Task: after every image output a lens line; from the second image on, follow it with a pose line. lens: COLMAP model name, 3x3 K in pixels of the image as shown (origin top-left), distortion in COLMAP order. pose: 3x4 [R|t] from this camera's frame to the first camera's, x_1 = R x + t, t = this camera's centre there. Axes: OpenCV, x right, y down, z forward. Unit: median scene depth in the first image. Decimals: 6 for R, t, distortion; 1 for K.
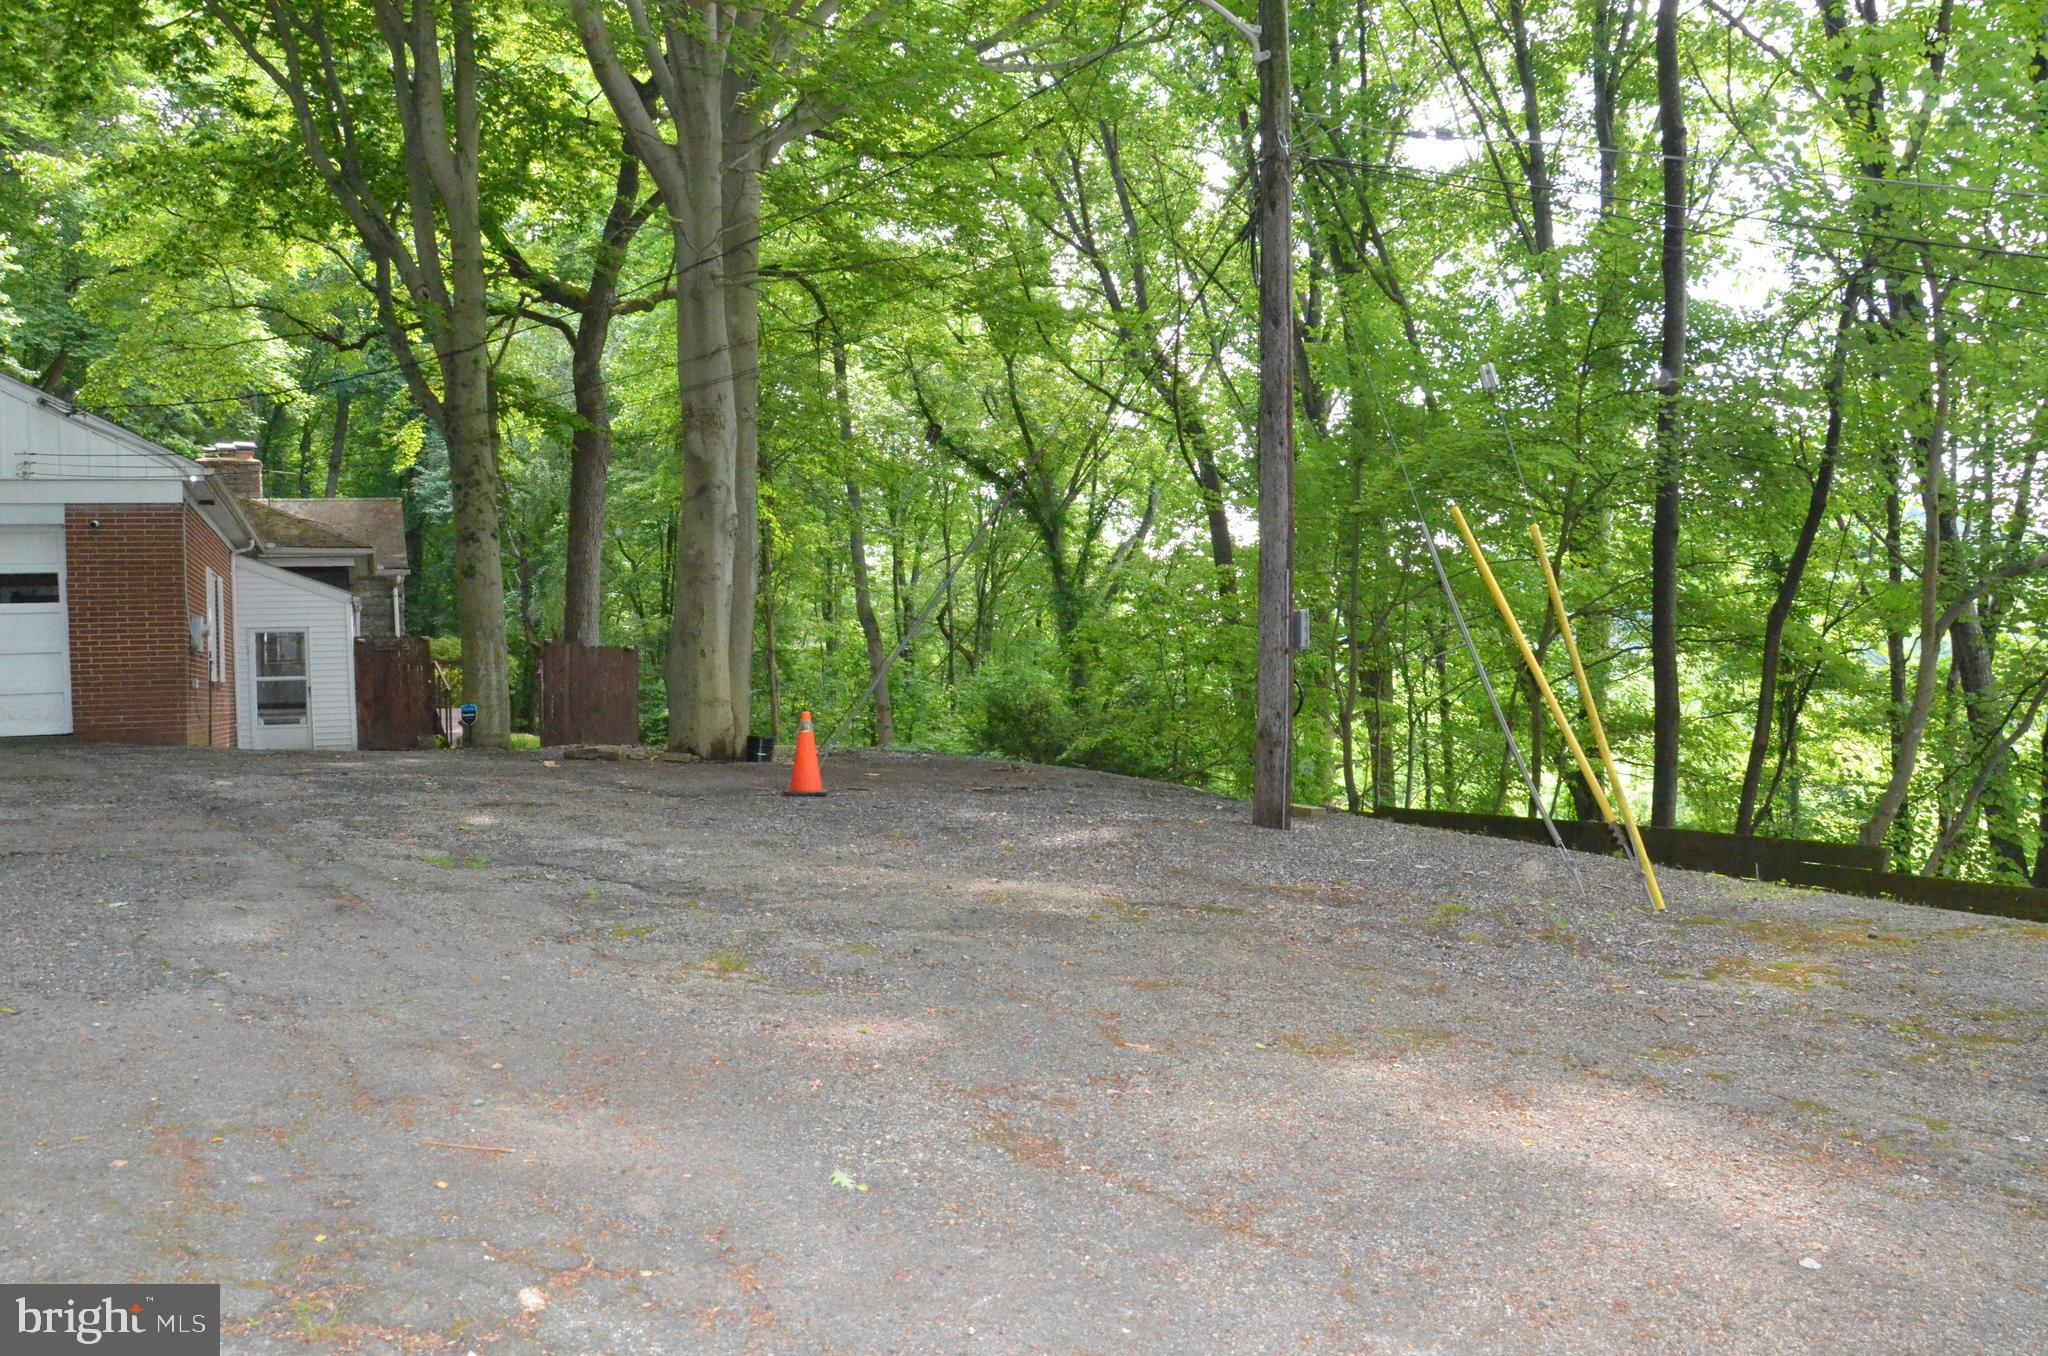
lens RADIAL K [[1606.0, 0, 1008.5], [0, 1606.0, 710.8], [0, 0, 1]] dist [-0.130701, 0.108585]
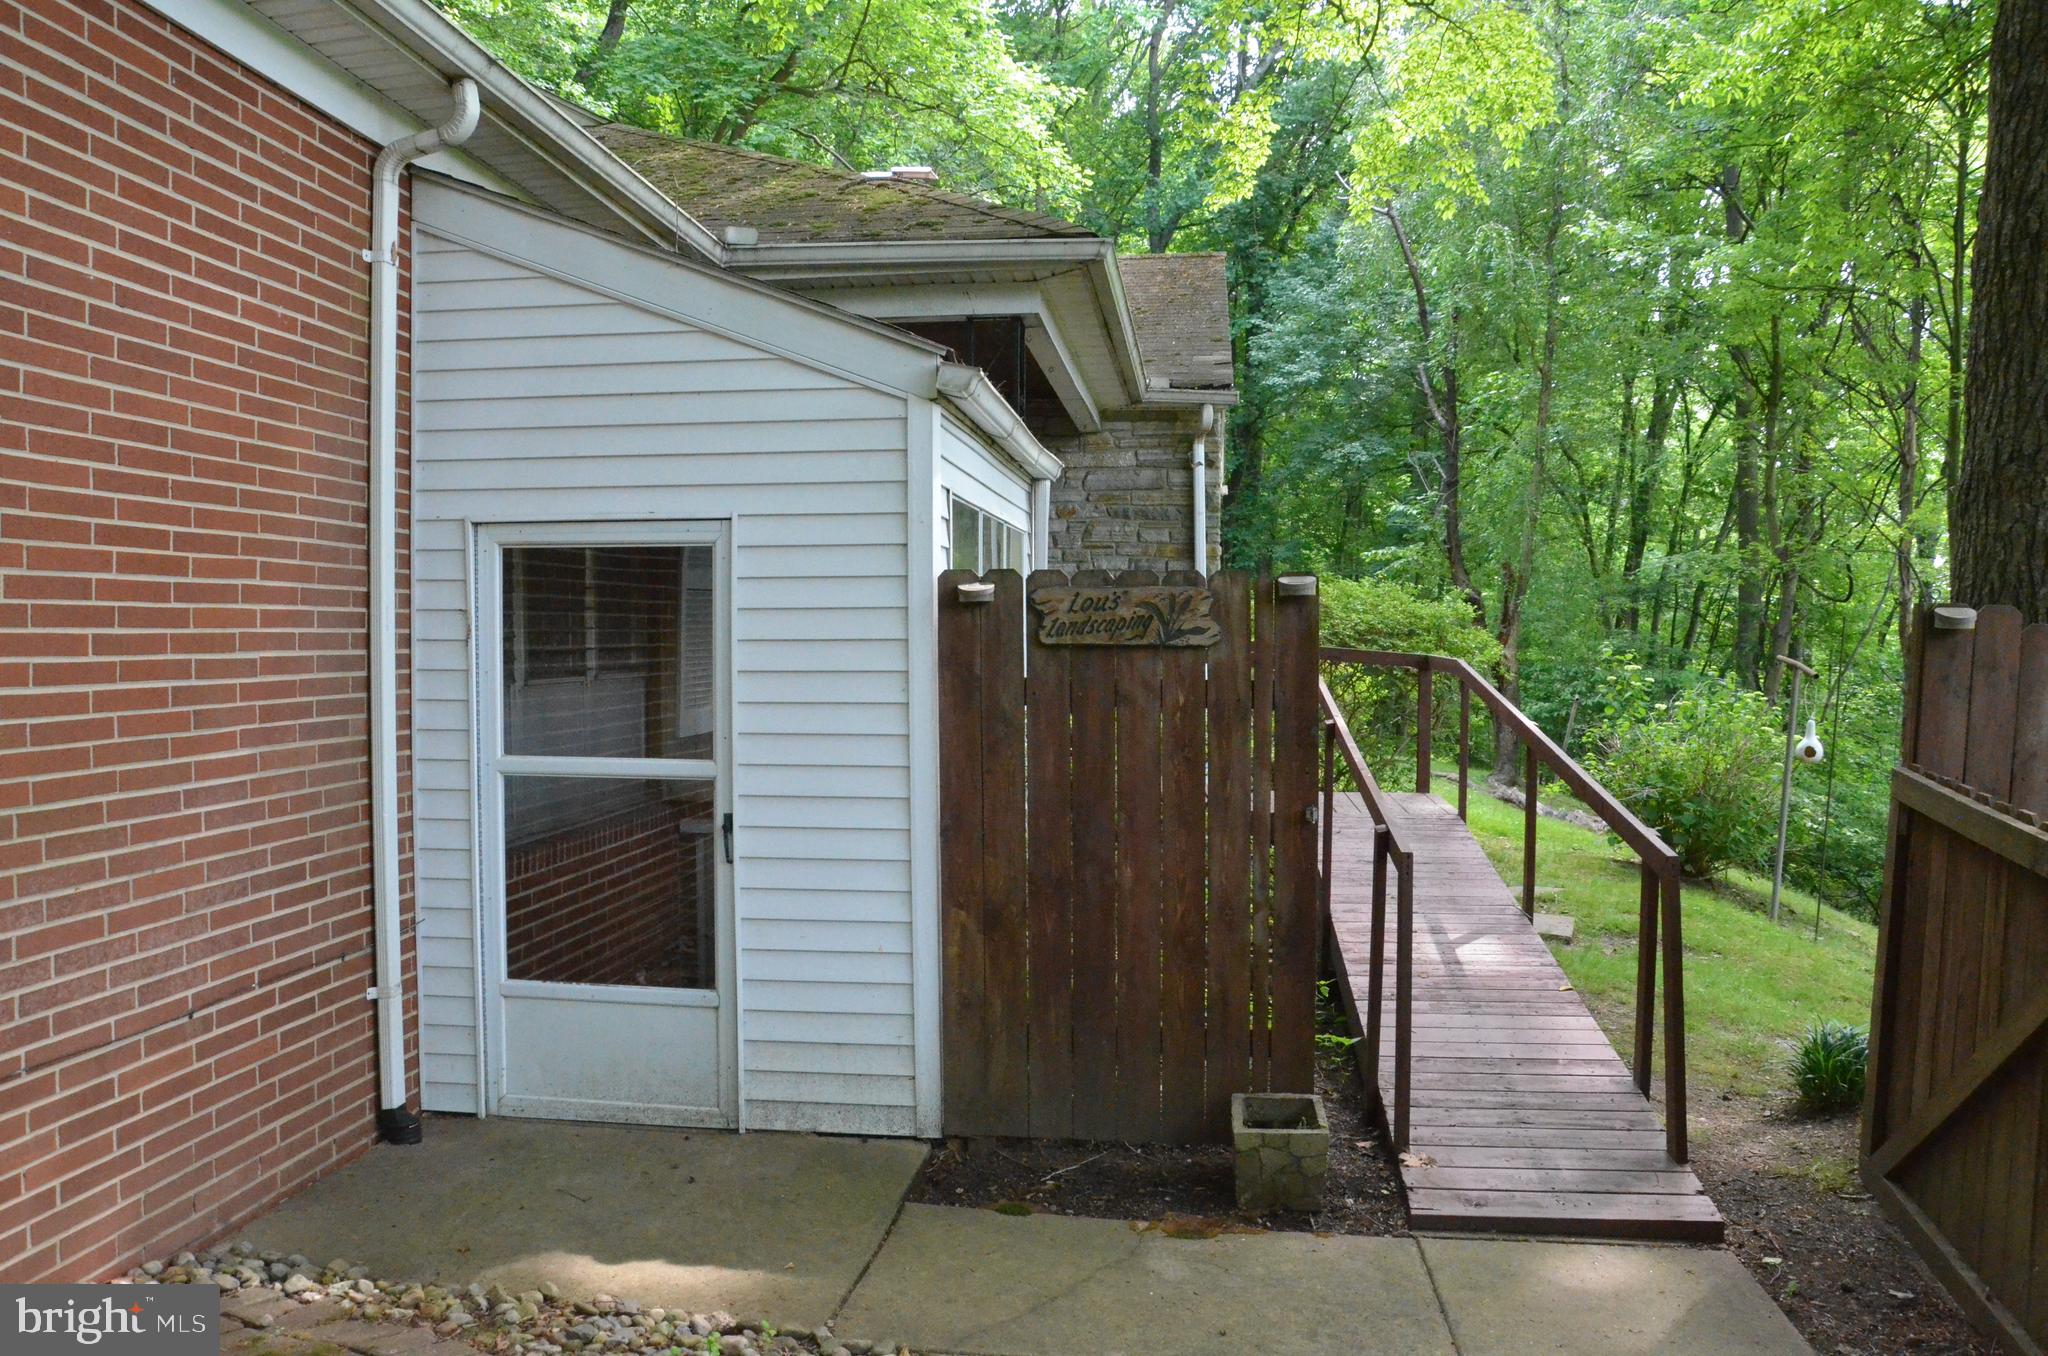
lens RADIAL K [[1606.0, 0, 1013.8], [0, 1606.0, 670.3], [0, 0, 1]] dist [-0.130701, 0.108585]
pose [[0.875633, 0.039814, -0.481333, -0.258154], [-0.034169, 0.999206, 0.020492, -0.032407], [0.481767, -0.001497, 0.876298, 0.687856]]
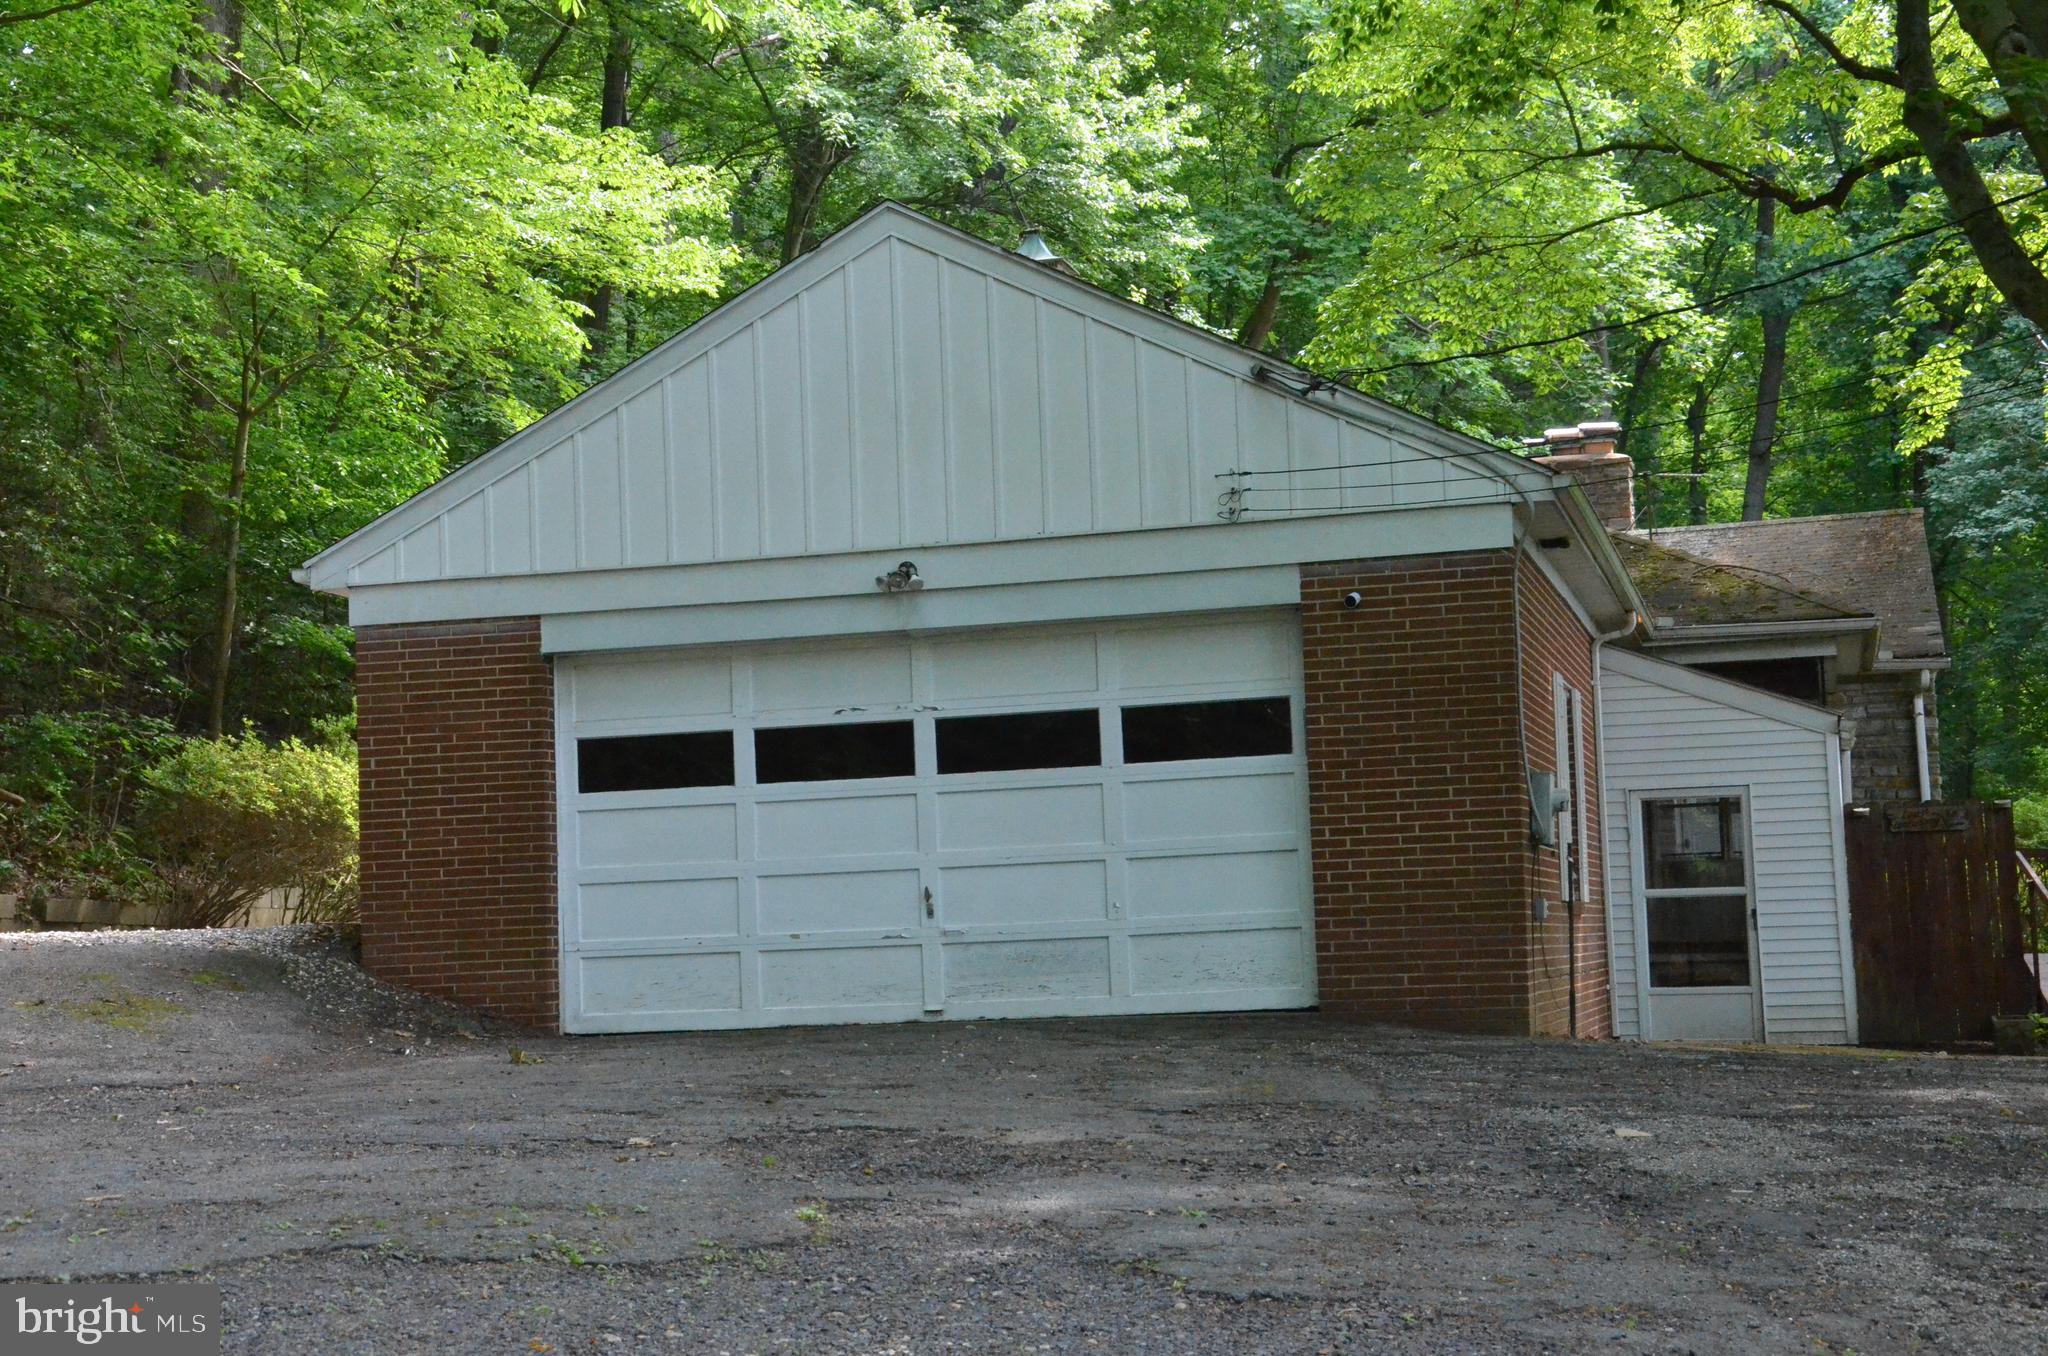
lens RADIAL K [[3250.2, 0, 1018.5], [0, 3250.2, 692.5], [0, 0, 1]] dist [0.283357, 0.000000]
pose [[0.812170, -0.045163, -0.581670, -0.029423], [0.001495, 0.997157, -0.075337, -0.004634], [0.583419, 0.060317, 0.809929, 0.035512]]
